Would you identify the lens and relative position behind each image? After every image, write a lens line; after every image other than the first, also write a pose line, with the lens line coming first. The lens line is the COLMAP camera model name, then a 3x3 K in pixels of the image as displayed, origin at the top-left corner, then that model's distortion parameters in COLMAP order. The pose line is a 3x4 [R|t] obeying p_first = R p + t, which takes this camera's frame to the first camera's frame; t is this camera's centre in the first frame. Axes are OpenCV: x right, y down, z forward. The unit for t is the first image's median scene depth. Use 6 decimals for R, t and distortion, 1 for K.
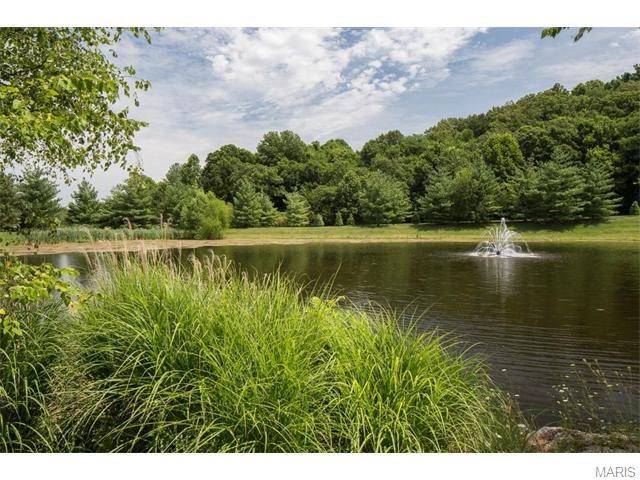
lens RADIAL K [[442.9, 0, 320.0], [0, 442.9, 240.0], [0, 0, 1]] dist [-0.002275, 0.001328]
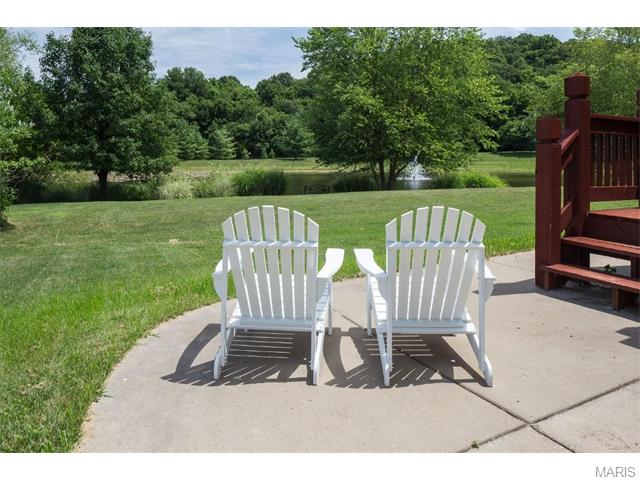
lens RADIAL K [[442.9, 0, 320.0], [0, 442.9, 240.0], [0, 0, 1]] dist [-0.002275, 0.001328]
pose [[0.938082, -0.064241, 0.340404, -0.228568], [0.009248, 0.986948, 0.160772, -0.004837], [-0.346289, -0.147669, 0.926433, -0.214458]]
